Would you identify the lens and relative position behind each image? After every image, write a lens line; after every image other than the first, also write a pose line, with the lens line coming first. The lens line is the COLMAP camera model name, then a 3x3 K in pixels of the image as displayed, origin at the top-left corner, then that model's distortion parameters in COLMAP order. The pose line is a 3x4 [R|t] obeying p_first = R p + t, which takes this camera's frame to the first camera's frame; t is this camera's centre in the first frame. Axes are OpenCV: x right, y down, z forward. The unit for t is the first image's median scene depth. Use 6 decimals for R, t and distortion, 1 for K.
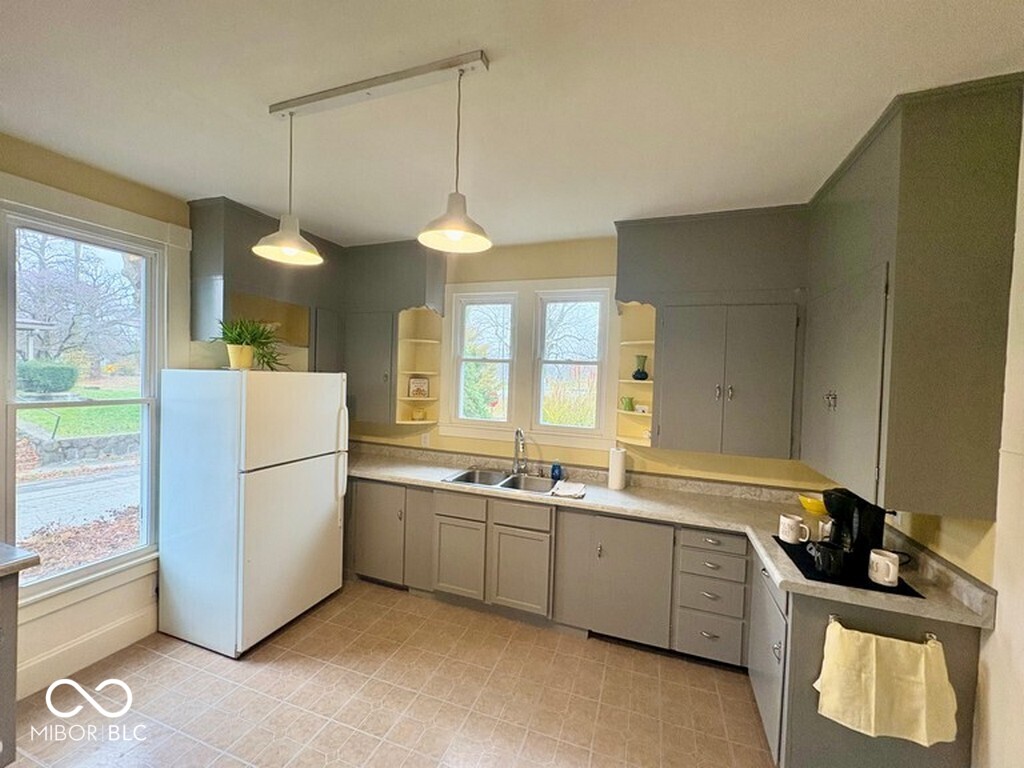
lens RADIAL K [[407.1, 0, 505.8], [0, 407.1, 384.0], [0, 0, 1]] dist [-0.000348, -0.000212]
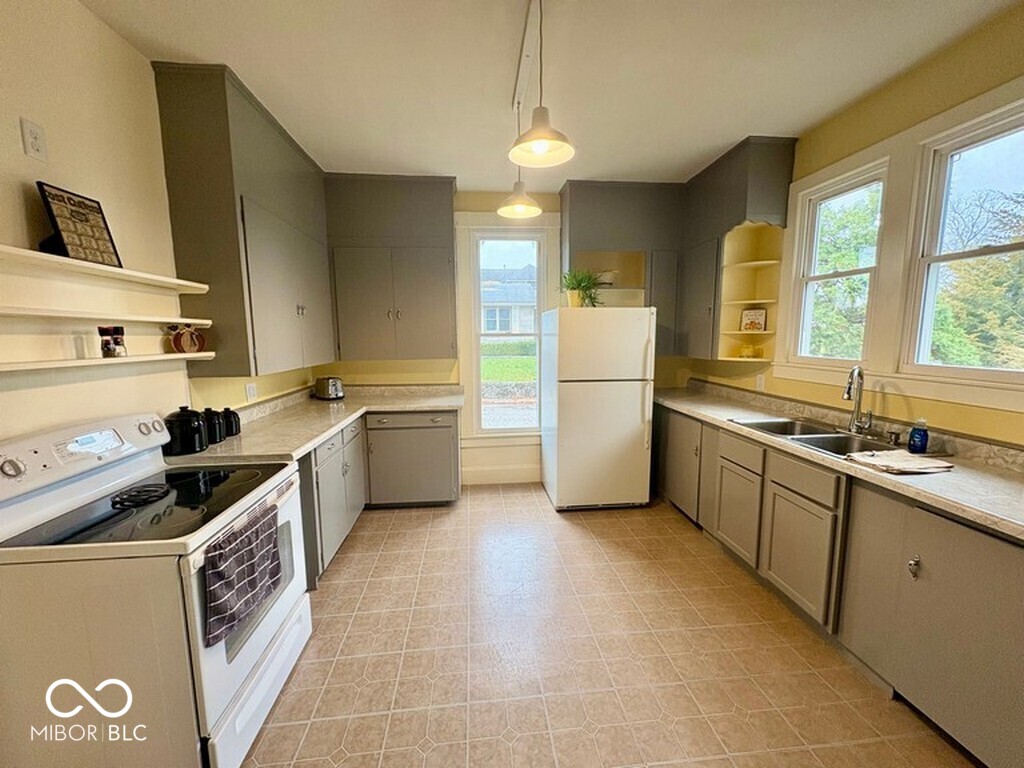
lens RADIAL K [[407.1, 0, 508.8], [0, 407.1, 382.7], [0, 0, 1]] dist [-0.000348, -0.000212]
pose [[0.422271, 0.072820, -0.903540, 0.410730], [-0.002234, 0.996849, 0.079296, 0.085233], [0.906467, -0.031466, 0.421103, 0.195755]]
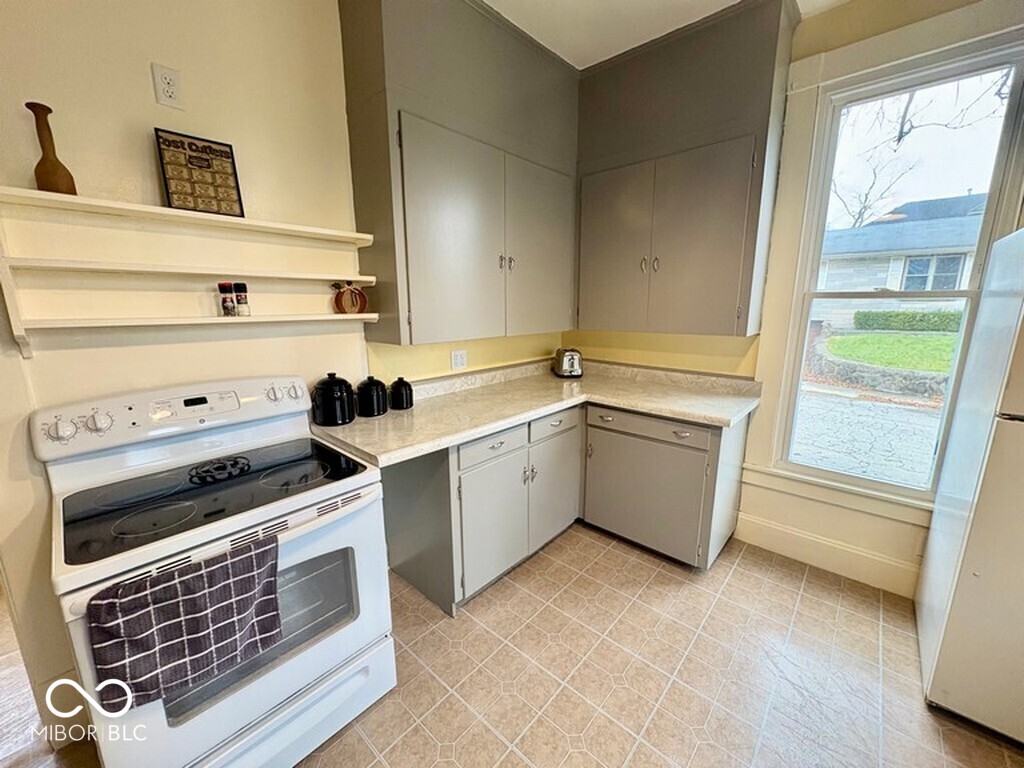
lens RADIAL K [[407.1, 0, 511.8], [0, 407.1, 384.3], [0, 0, 1]] dist [-0.000348, -0.000212]
pose [[-0.378251, 0.156102, -0.912447, 0.057239], [-0.030948, 0.982996, 0.181001, 0.076610], [0.925186, 0.096702, -0.366988, 0.455169]]
